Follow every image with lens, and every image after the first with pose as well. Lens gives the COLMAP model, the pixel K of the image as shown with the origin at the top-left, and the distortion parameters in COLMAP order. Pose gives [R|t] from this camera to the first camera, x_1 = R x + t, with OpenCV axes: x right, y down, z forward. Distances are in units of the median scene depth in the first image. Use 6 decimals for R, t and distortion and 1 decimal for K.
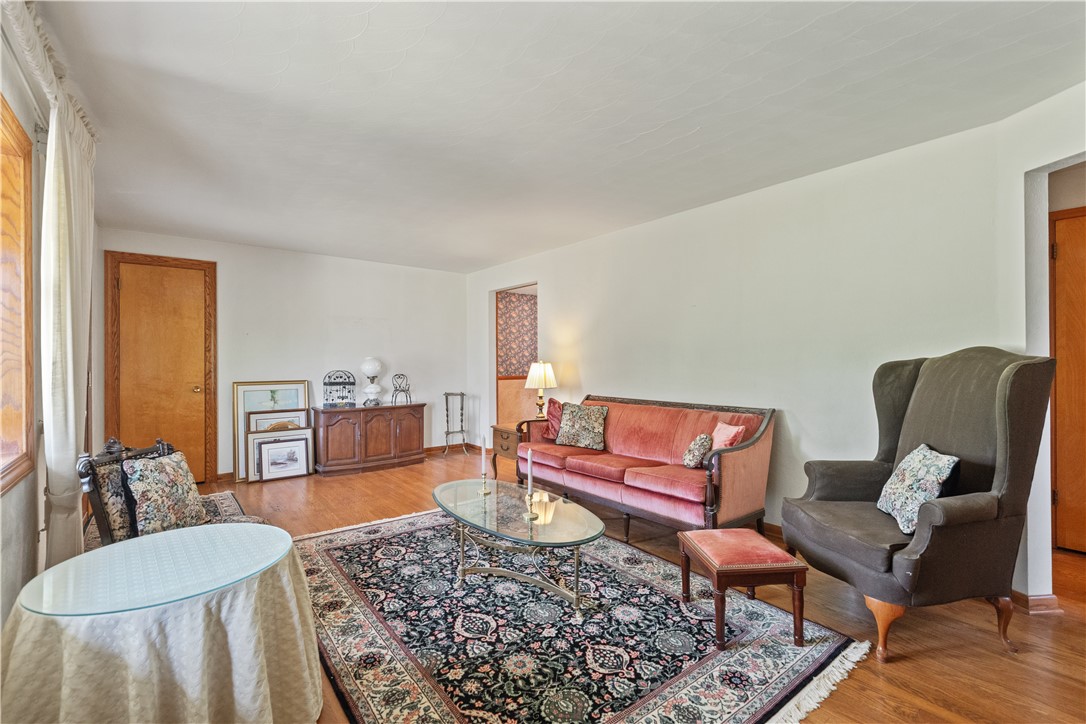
lens RADIAL K [[476.8, 0, 548.8], [0, 476.8, 360.2], [0, 0, 1]] dist [0.004857, -0.001618]
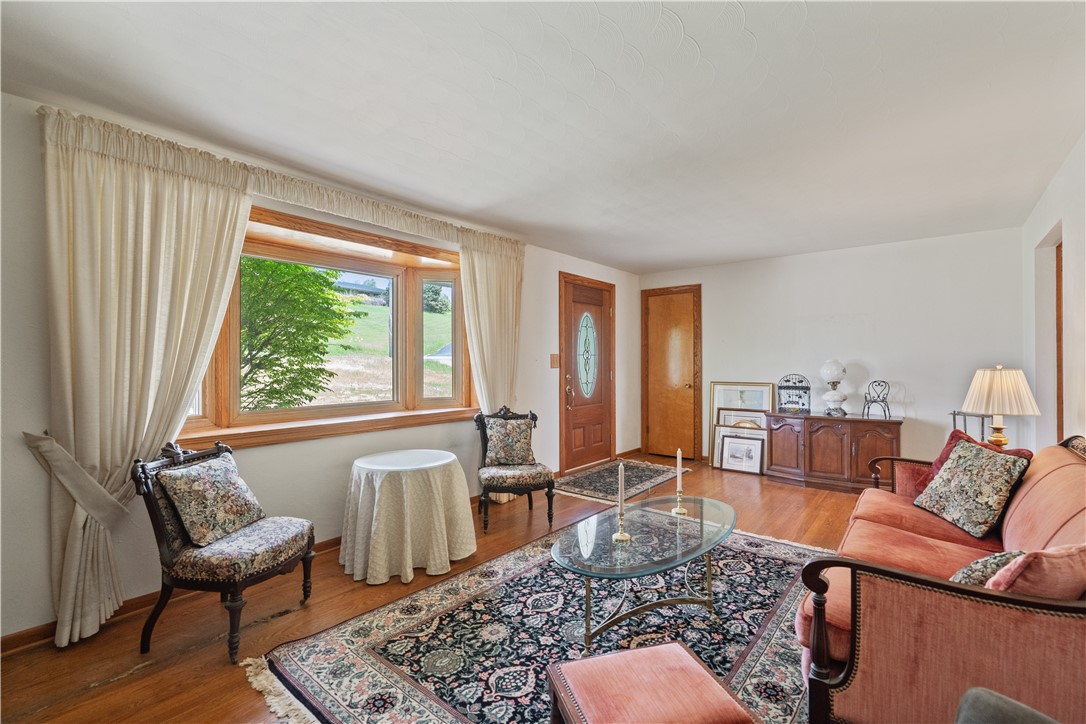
lens RADIAL K [[476.8, 0, 544.5], [0, 476.8, 363.4], [0, 0, 1]] dist [0.004857, -0.001618]
pose [[0.205649, 0.002127, -0.978624, 0.693894], [0.002548, 0.999993, 0.002708, -0.006706], [0.978622, -0.003050, 0.205642, 0.565859]]
